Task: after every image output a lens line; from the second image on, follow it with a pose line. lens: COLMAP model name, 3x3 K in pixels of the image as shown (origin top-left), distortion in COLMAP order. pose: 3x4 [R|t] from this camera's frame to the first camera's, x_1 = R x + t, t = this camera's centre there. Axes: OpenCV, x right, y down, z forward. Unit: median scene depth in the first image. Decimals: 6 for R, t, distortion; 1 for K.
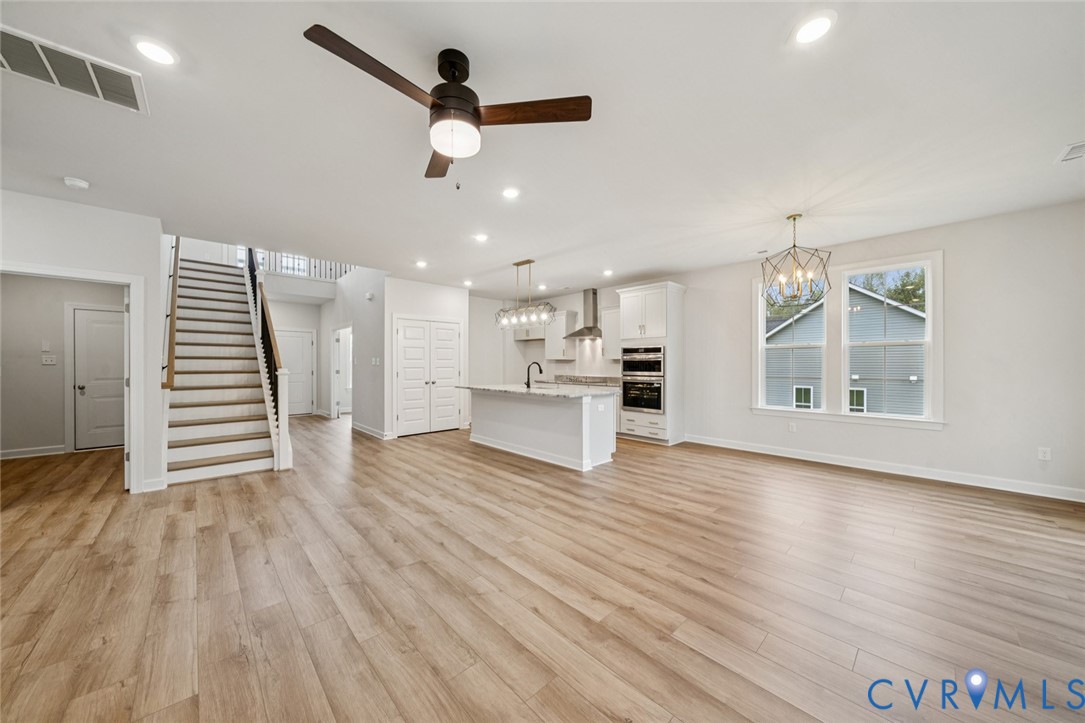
lens RADIAL K [[384.6, 0, 540.7], [0, 384.6, 363.9], [0, 0, 1]] dist [-0.000506, 0.000001]
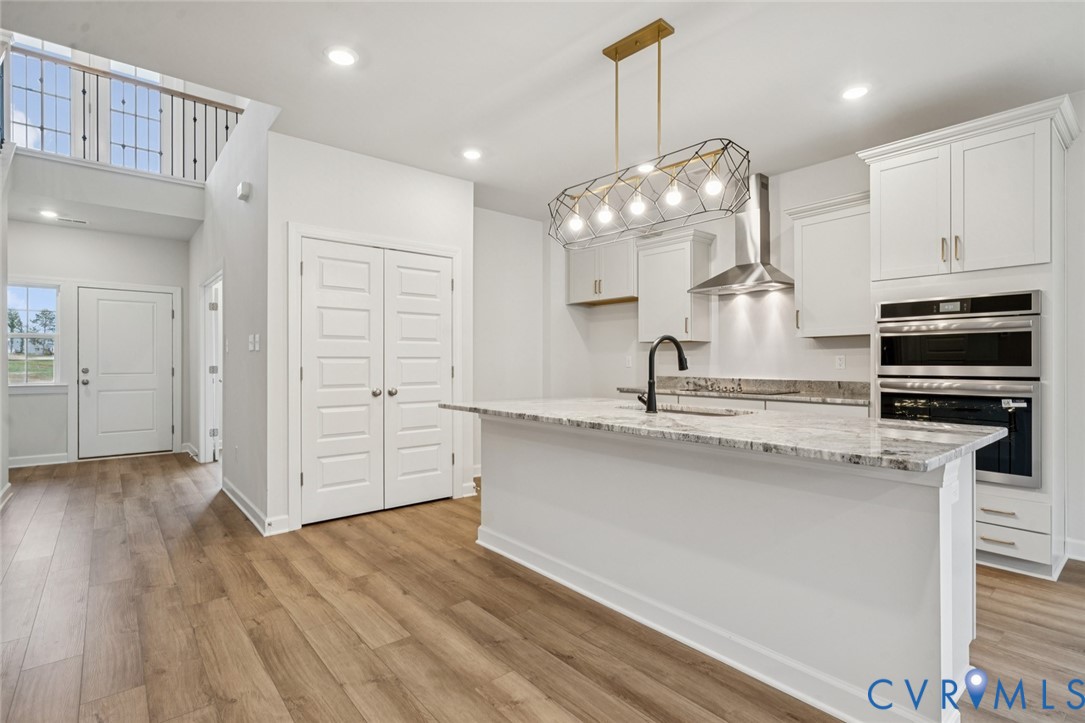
lens RADIAL K [[523.6, 0, 544.0], [0, 523.6, 362.0], [0, 0, 1]] dist [0.003776, 0.000238]
pose [[0.998959, -0.000049, -0.045612, -0.090442], [0.000008, 1.000000, -0.000881, 0.016201], [0.045612, 0.000880, 0.998959, 0.461487]]
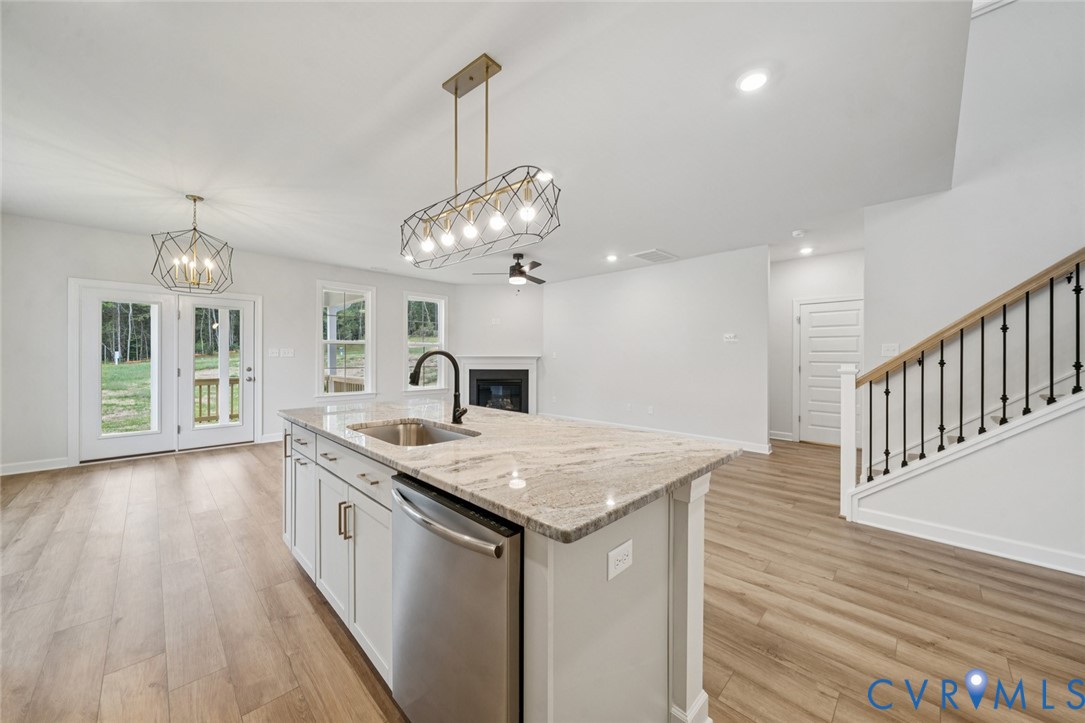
lens RADIAL K [[402.4, 0, 538.2], [0, 402.4, 357.8], [0, 0, 1]] dist [0.001127, -0.000008]
pose [[-0.999152, -0.000550, -0.041174, -0.080612], [-0.000693, 0.999994, 0.003475, 0.001007], [0.041172, 0.003500, -0.999146, 1.147764]]
